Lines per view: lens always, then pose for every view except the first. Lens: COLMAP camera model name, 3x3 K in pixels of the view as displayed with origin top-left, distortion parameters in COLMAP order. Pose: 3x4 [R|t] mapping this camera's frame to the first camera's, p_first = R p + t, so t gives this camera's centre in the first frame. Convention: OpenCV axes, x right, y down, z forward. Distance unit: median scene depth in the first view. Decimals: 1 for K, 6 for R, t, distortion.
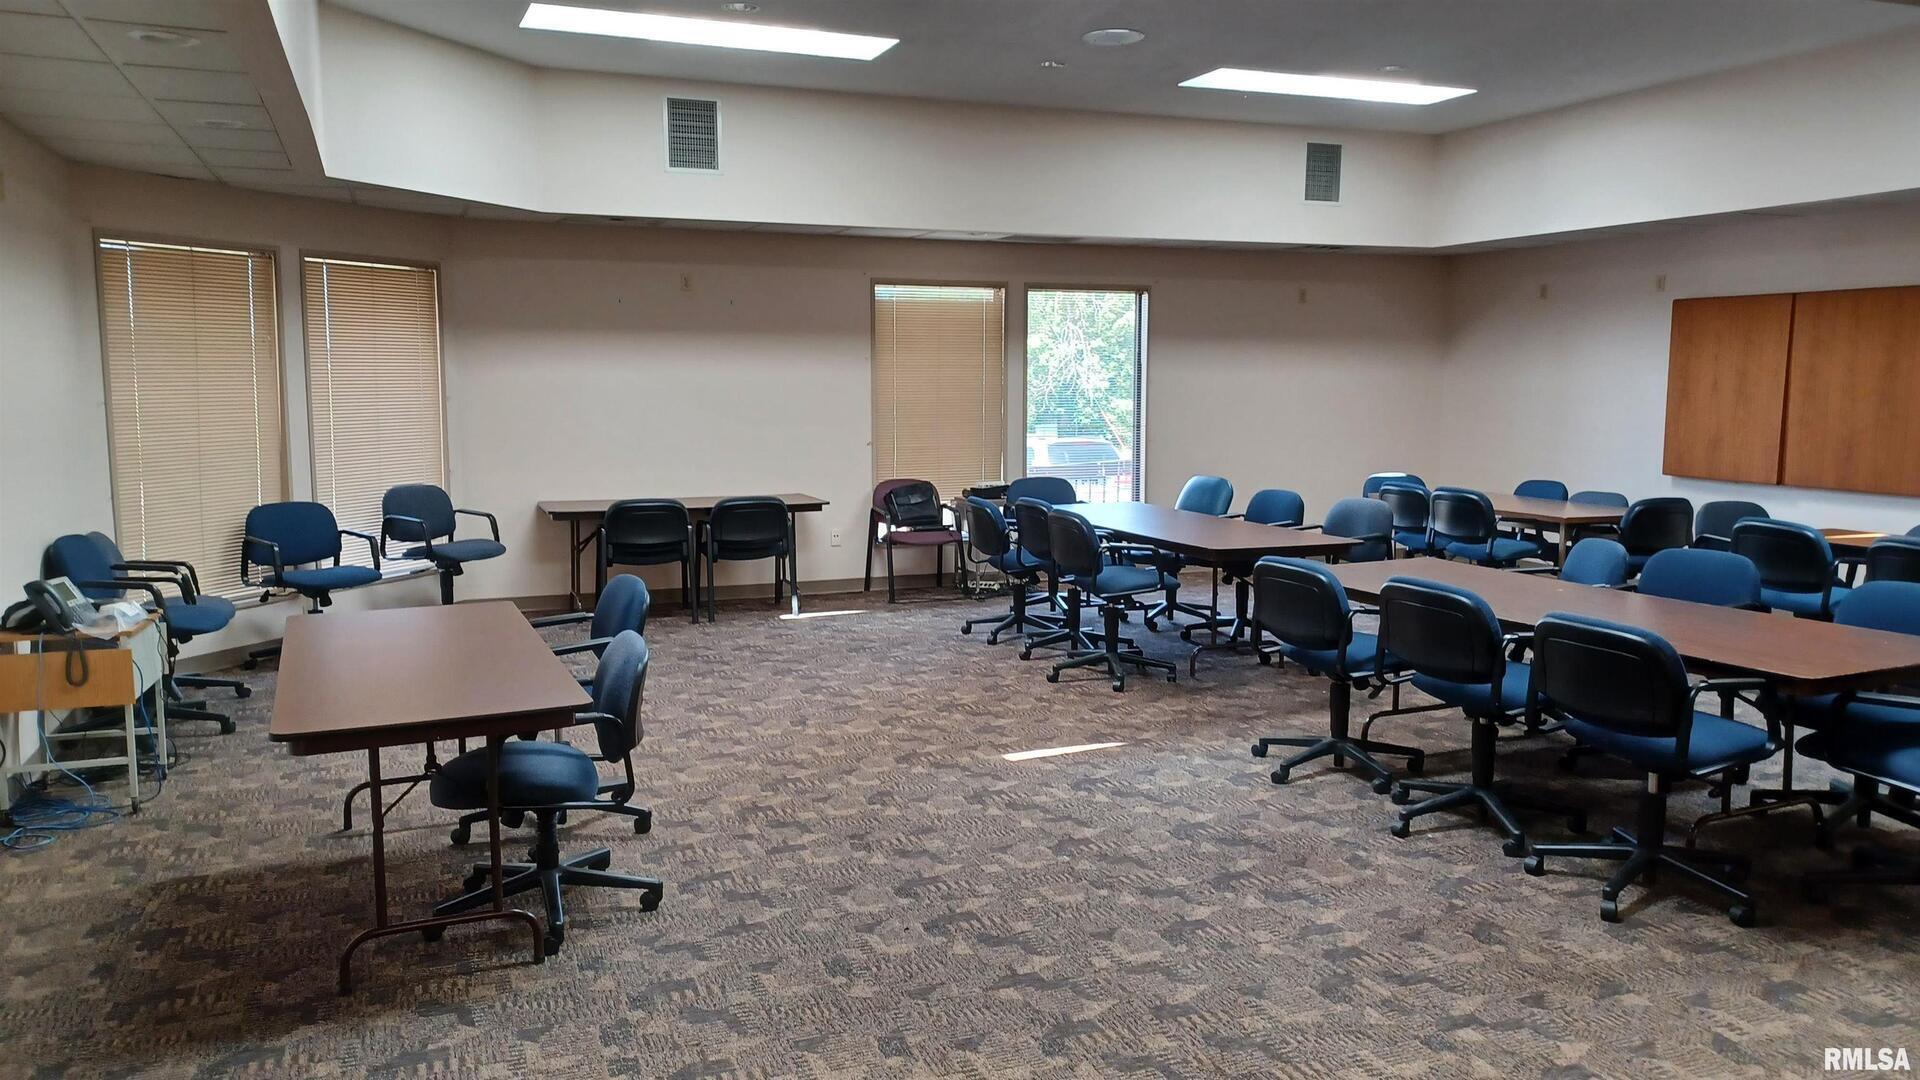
lens RADIAL K [[1420.4, 0, 960.9], [0, 1420.4, 538.1], [0, 0, 1]] dist [0.004761, -0.009593]
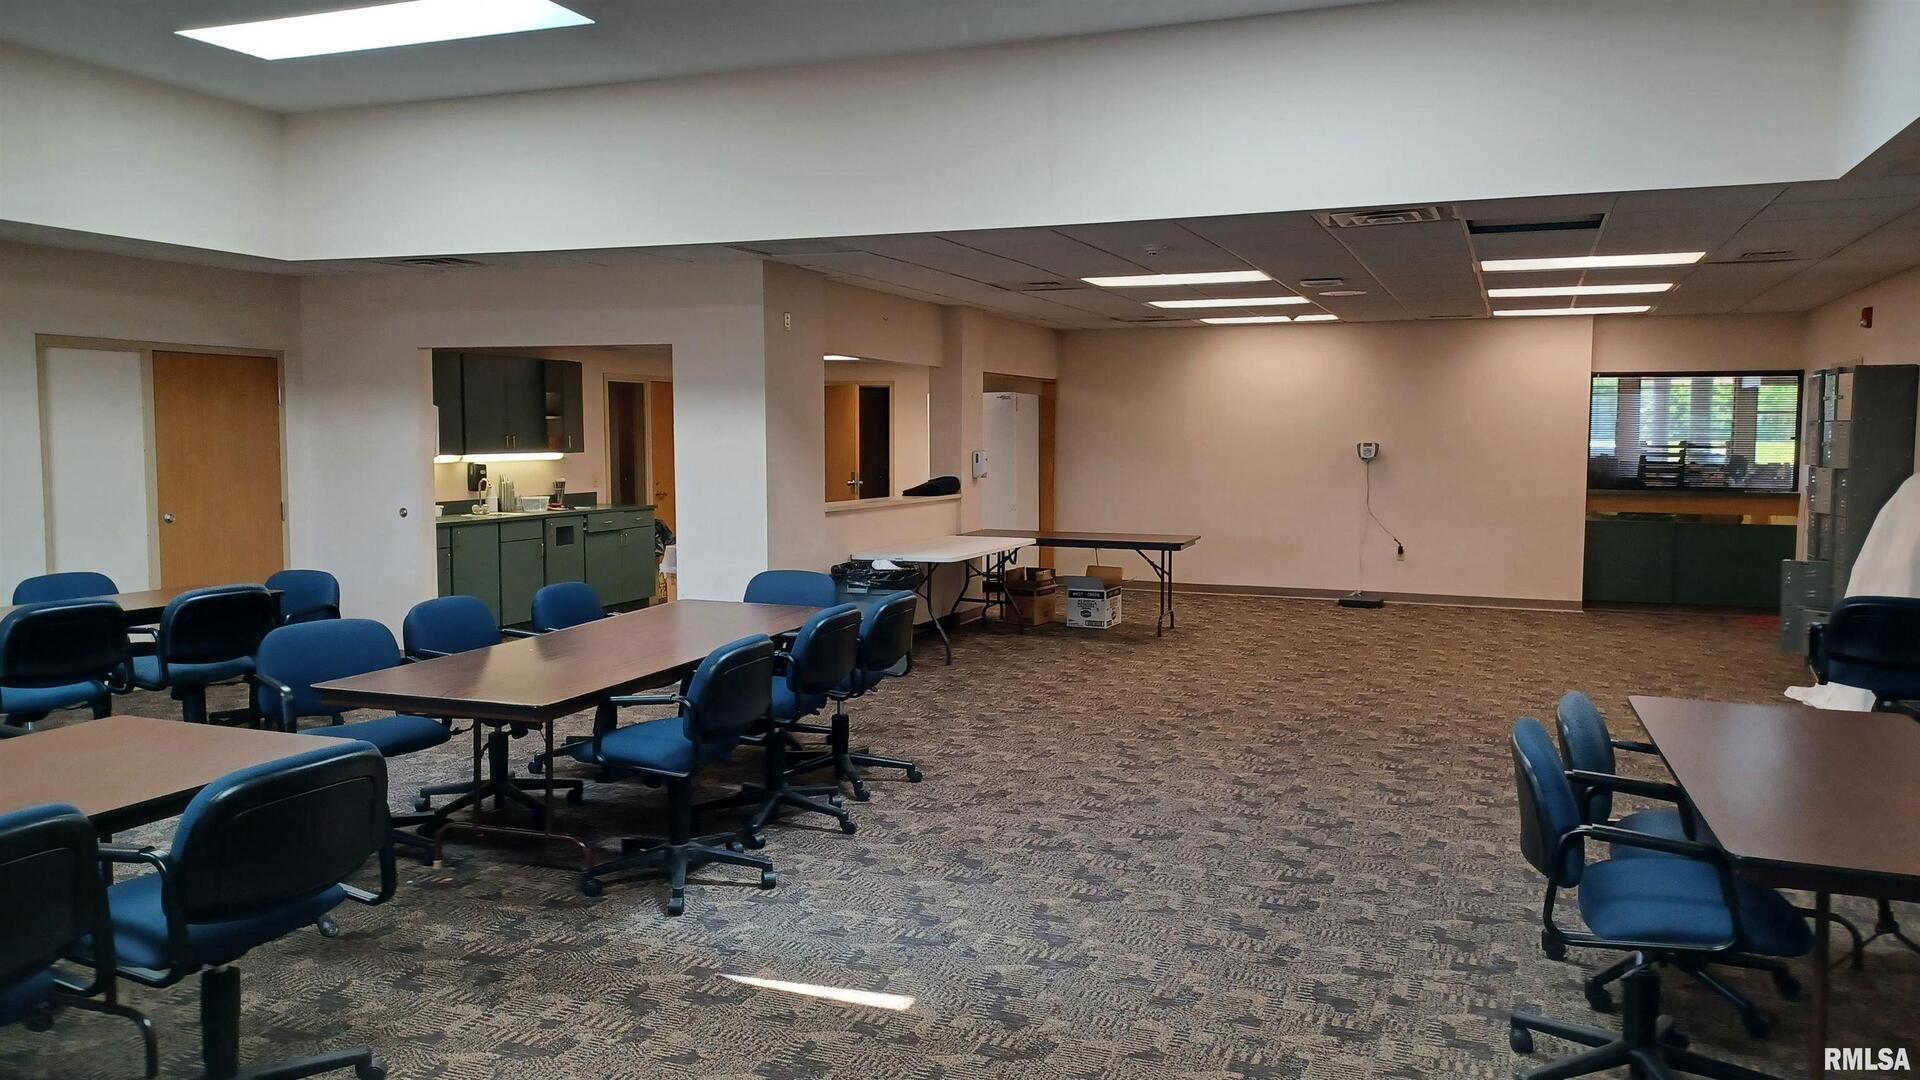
lens RADIAL K [[1420.4, 0, 960.2], [0, 1420.4, 538.3], [0, 0, 1]] dist [0.004761, -0.009593]
pose [[-0.730197, -0.057461, 0.680816, -0.524561], [0.076881, 0.983218, 0.165441, -0.205159], [-0.678897, 0.173146, -0.713525, 1.773446]]
